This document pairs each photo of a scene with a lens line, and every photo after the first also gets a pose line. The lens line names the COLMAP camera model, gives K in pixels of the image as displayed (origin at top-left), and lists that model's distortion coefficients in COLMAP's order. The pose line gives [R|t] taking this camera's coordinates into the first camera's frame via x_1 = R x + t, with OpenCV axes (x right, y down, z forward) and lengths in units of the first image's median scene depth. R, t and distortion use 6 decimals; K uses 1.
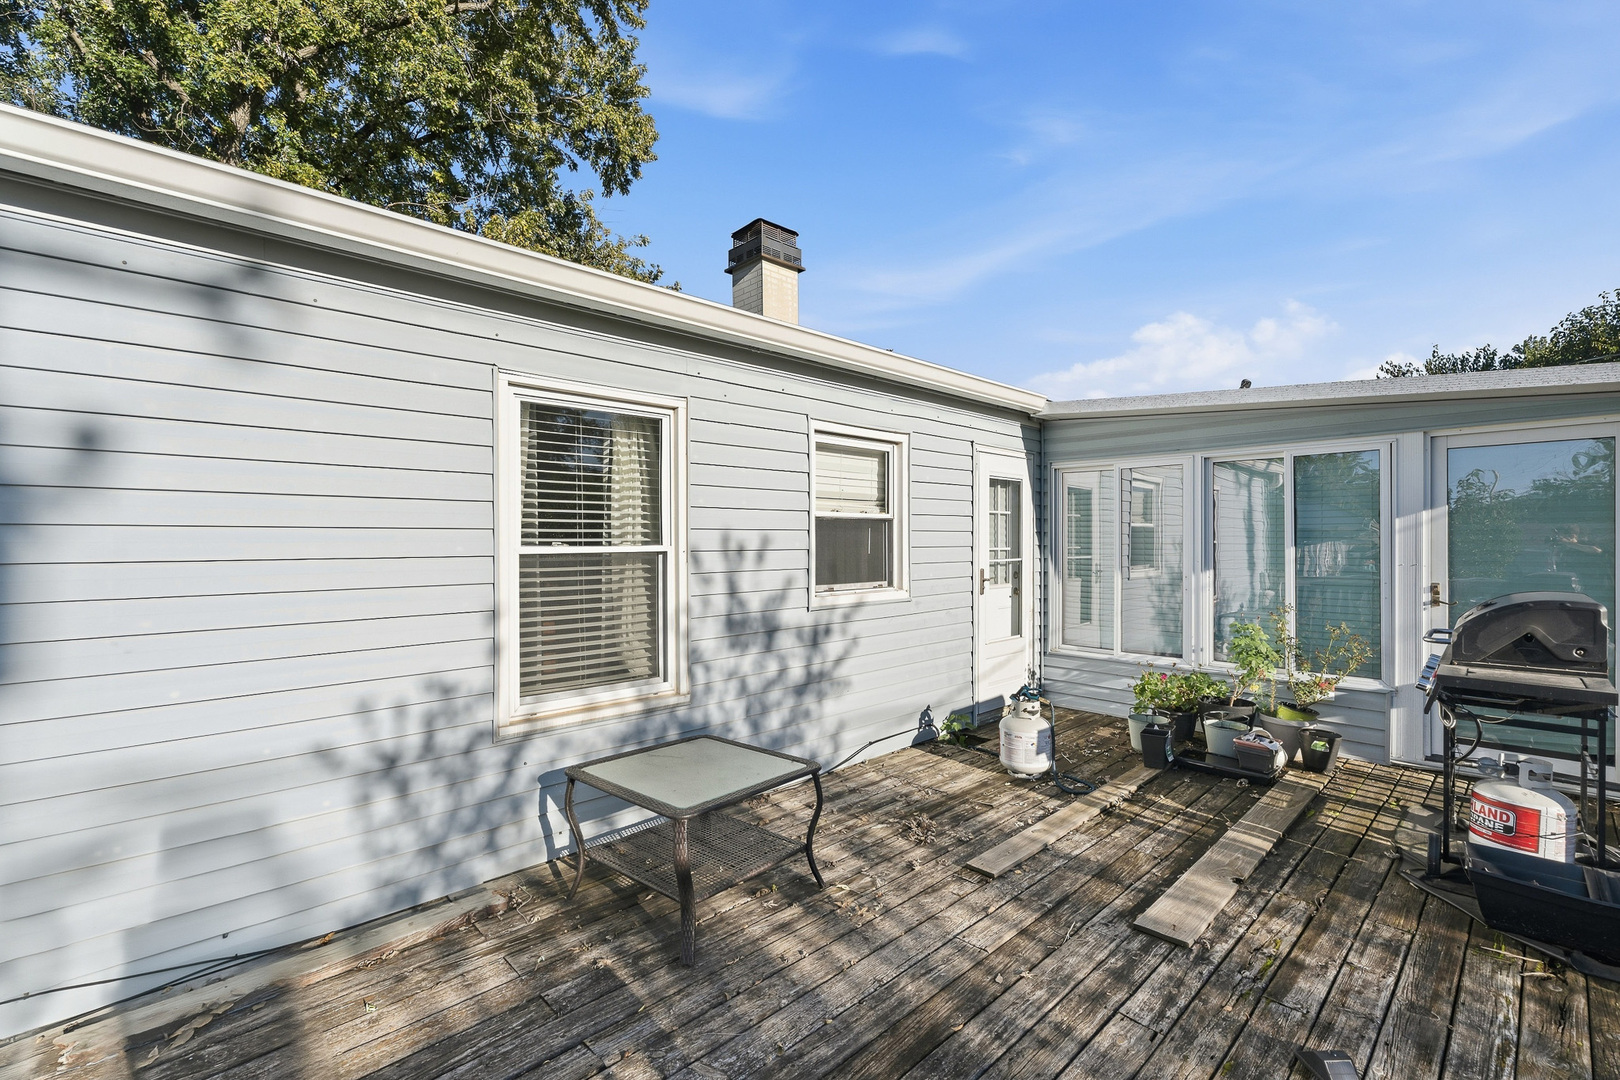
lens RADIAL K [[722.0, 0, 810.0], [0, 722.0, 540.0], [0, 0, 1]] dist [0.010655, -0.000396]
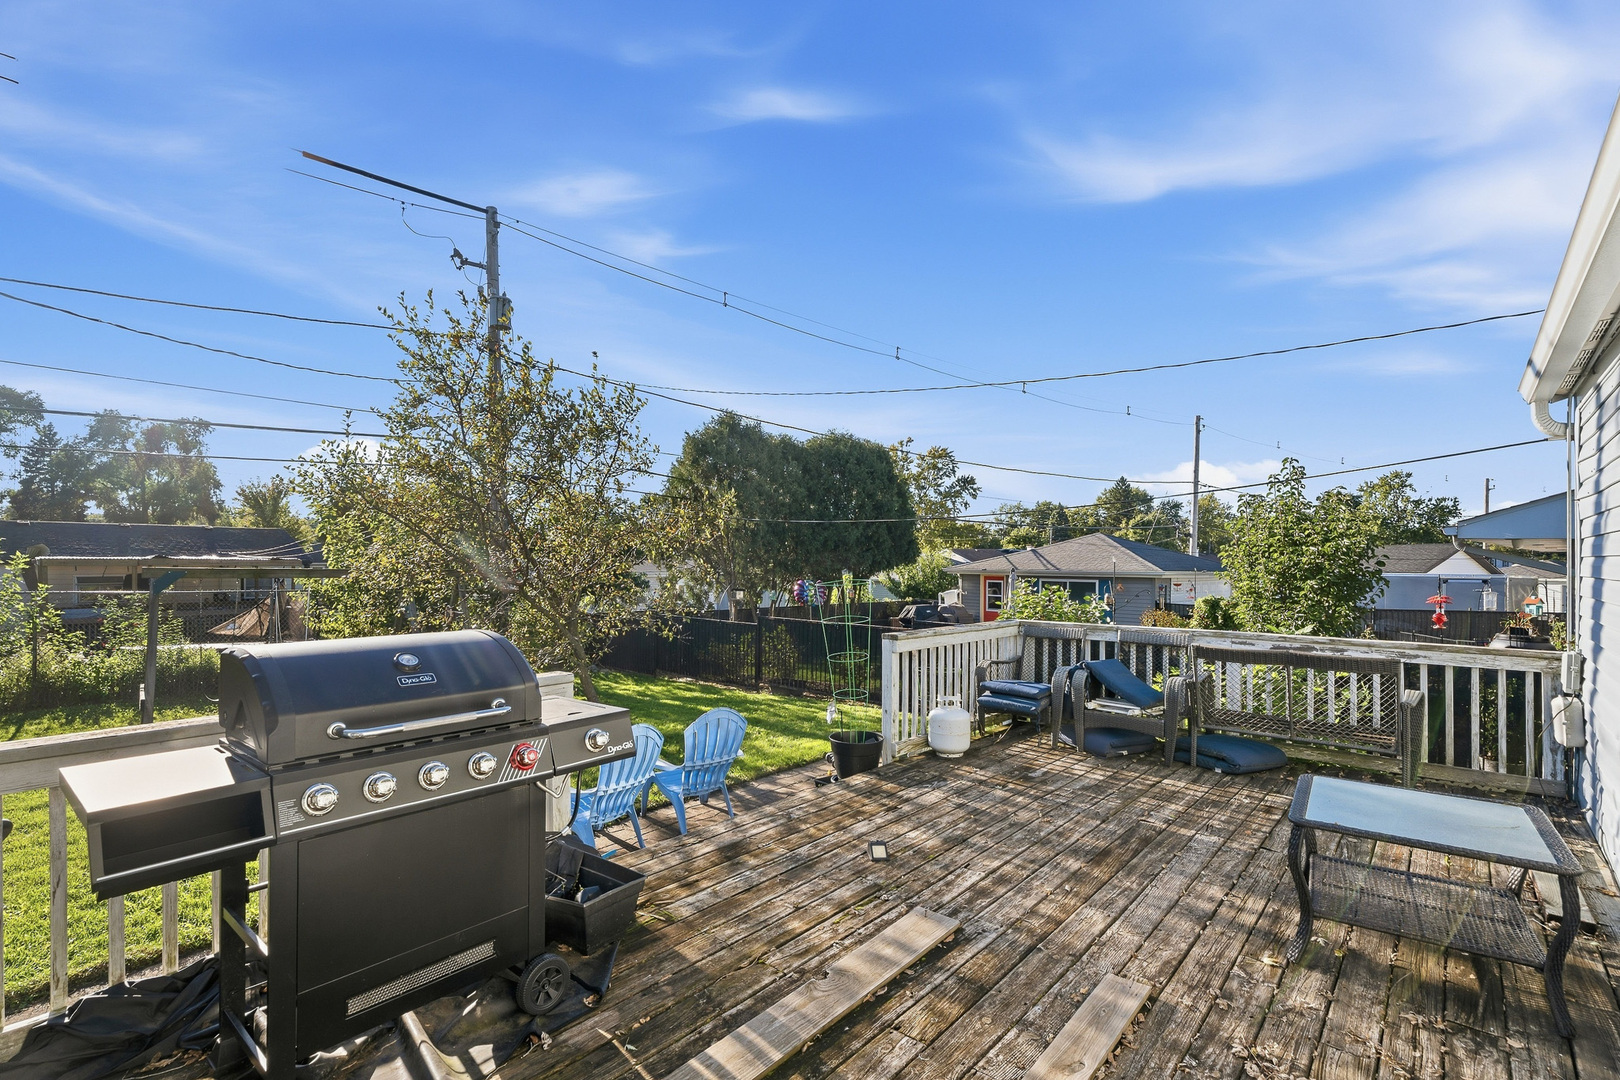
lens RADIAL K [[730.2, 0, 813.8], [0, 730.2, 549.5], [0, 0, 1]] dist [-0.003496, -0.000469]
pose [[-0.996331, -0.004179, -0.085487, 0.533285], [-0.002547, 0.999813, -0.019189, 0.002151], [0.085551, -0.018901, -0.996155, 1.456798]]
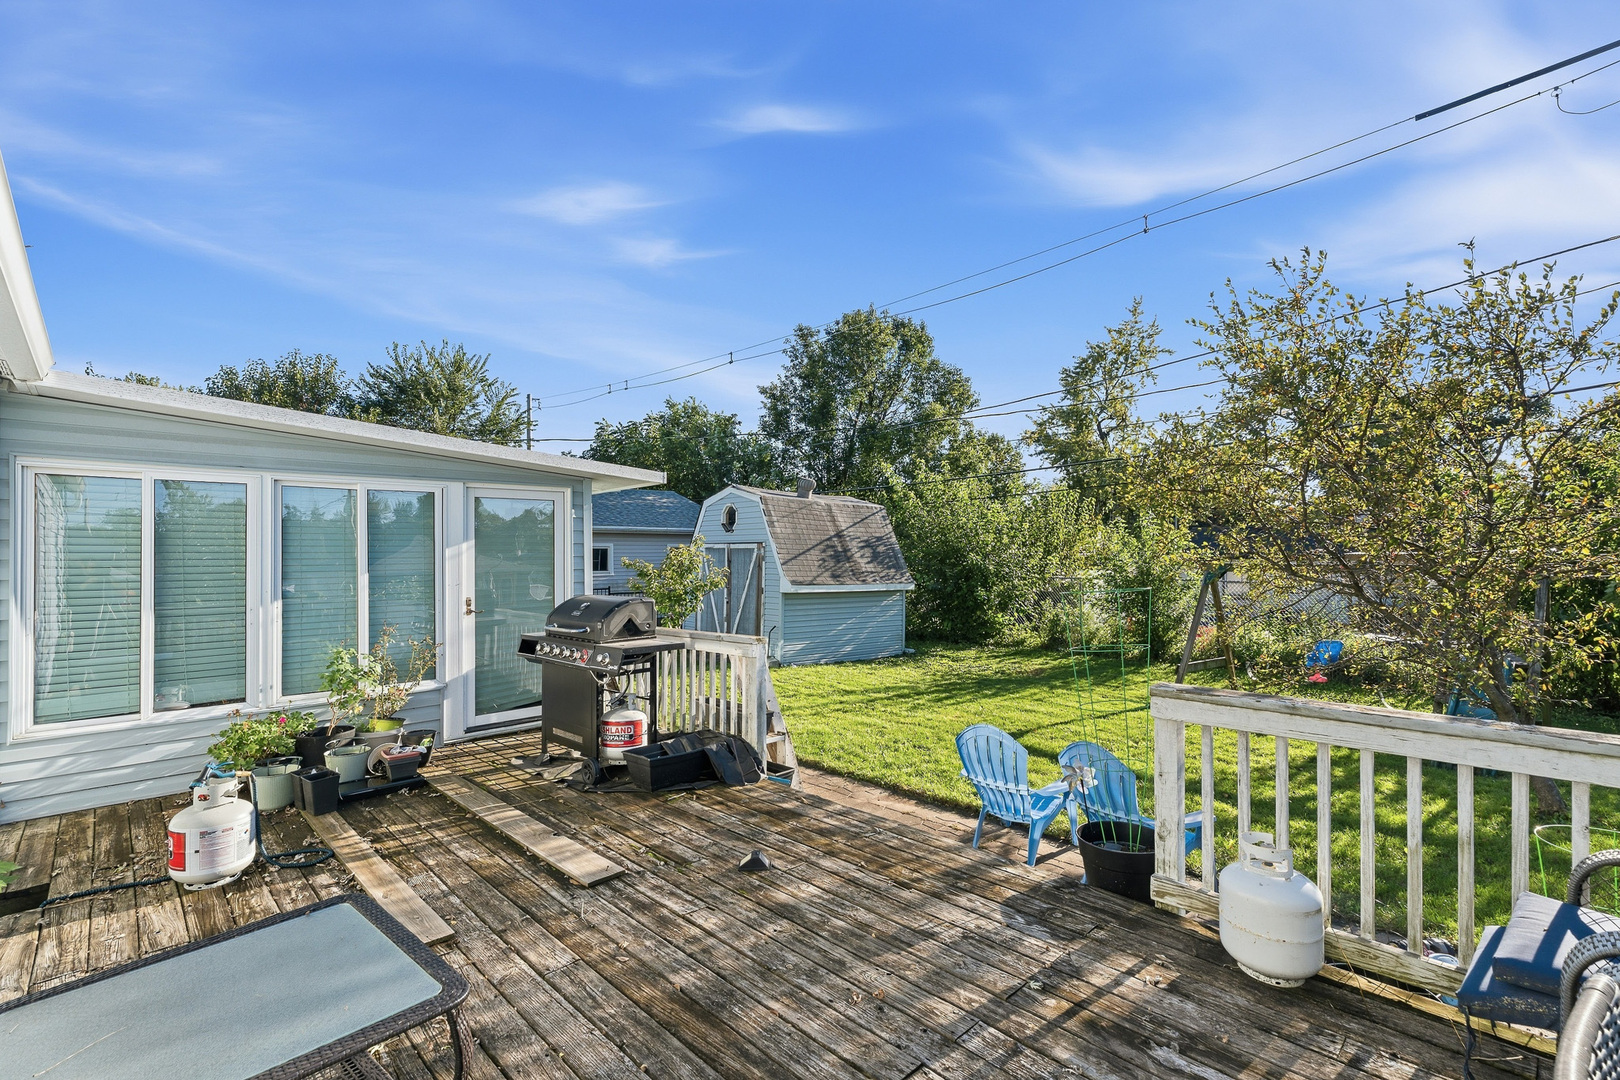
lens RADIAL K [[730.2, 0, 813.8], [0, 730.2, 549.5], [0, 0, 1]] dist [-0.003496, -0.000469]
pose [[-0.002996, 0.011608, 0.999928, -0.550337], [0.012201, 0.999859, -0.011570, -0.006488], [-0.999921, 0.012165, -0.003137, 0.438737]]
